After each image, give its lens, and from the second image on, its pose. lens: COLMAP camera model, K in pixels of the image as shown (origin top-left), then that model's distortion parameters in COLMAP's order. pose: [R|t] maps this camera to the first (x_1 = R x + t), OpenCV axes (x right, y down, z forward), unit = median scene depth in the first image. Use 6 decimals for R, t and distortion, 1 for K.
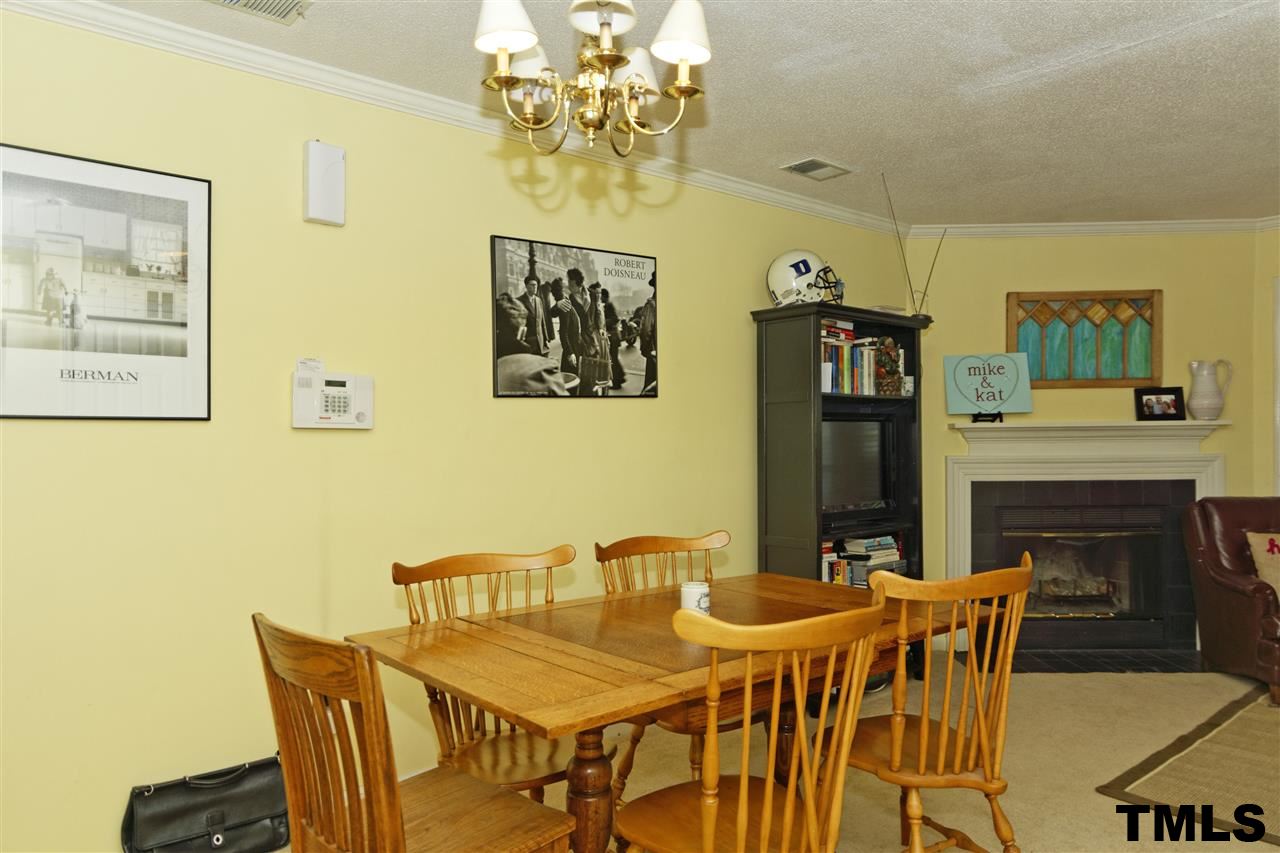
lens RADIAL K [[864.1, 0, 633.0], [0, 864.1, 441.4], [0, 0, 1]] dist [0.004864, 0.000847]
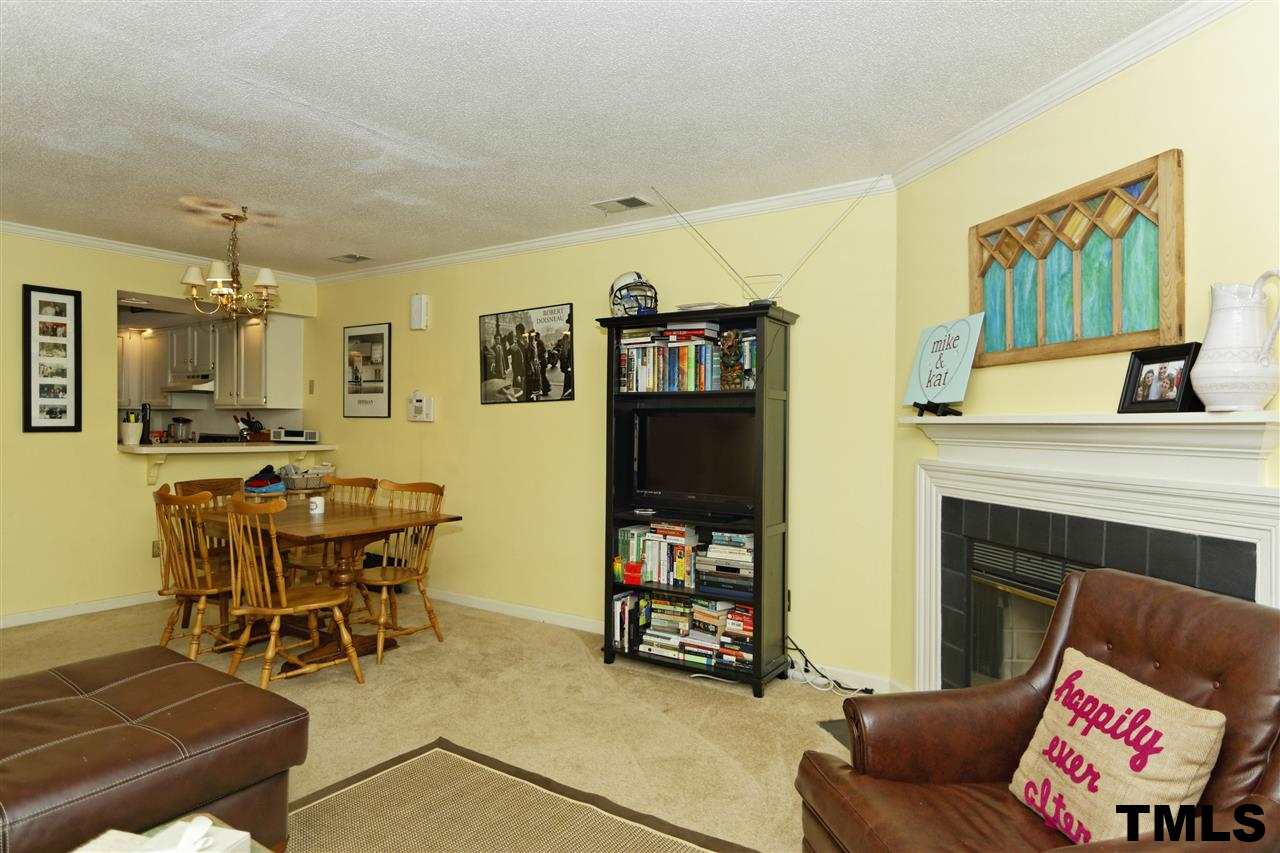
lens RADIAL K [[730.2, 0, 658.2], [0, 730.2, 424.6], [0, 0, 1]] dist [0.000240, 0.000182]
pose [[0.283452, 0.013804, -0.958887, 1.275550], [-0.011370, 0.999874, 0.011033, -0.025732], [0.958919, 0.007775, 0.283573, 0.820573]]
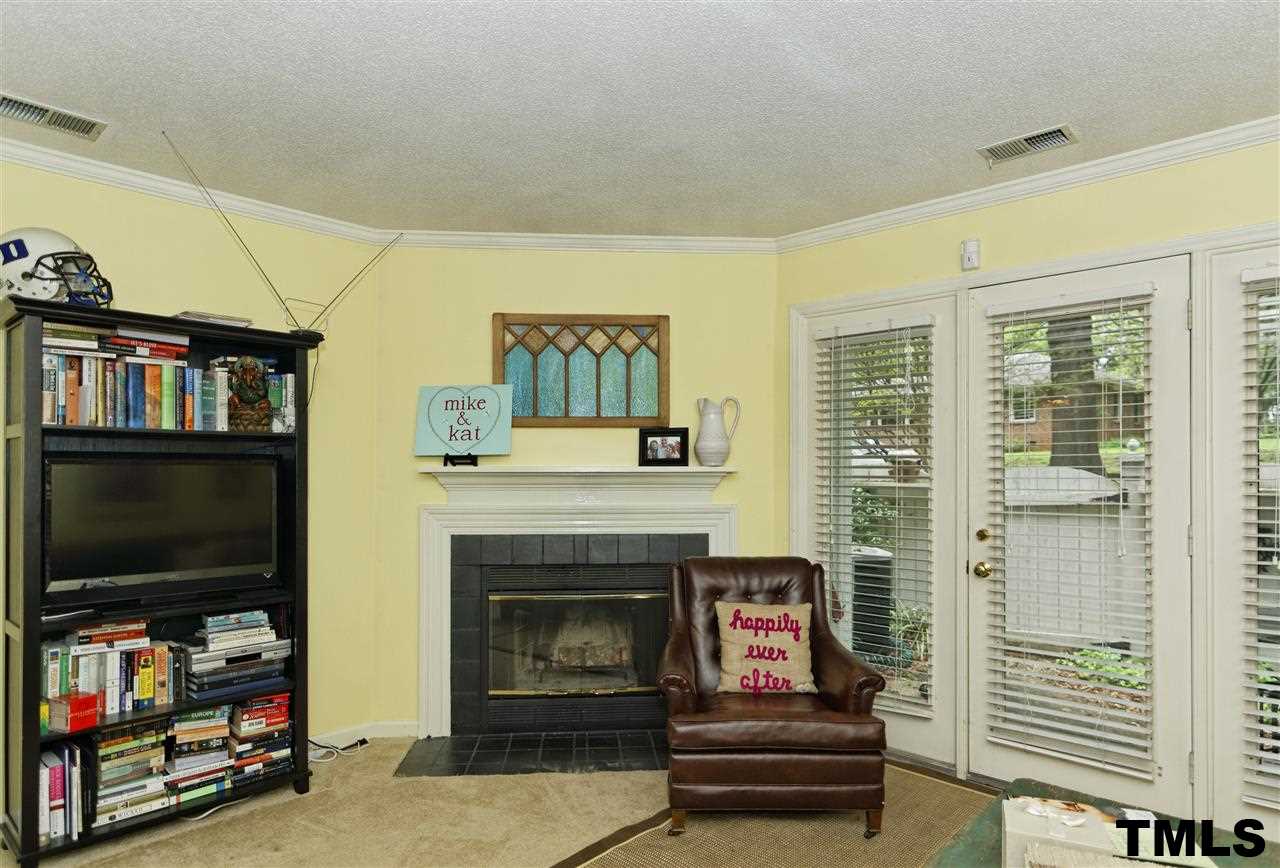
lens RADIAL K [[754.5, 0, 620.5], [0, 754.5, 473.5], [0, 0, 1]] dist [0.002264, 0.000641]
pose [[0.995248, 0.011227, 0.096724, 0.672565], [-0.011454, 0.999933, 0.001790, -0.024191], [-0.096698, -0.002889, 0.995310, 0.345251]]
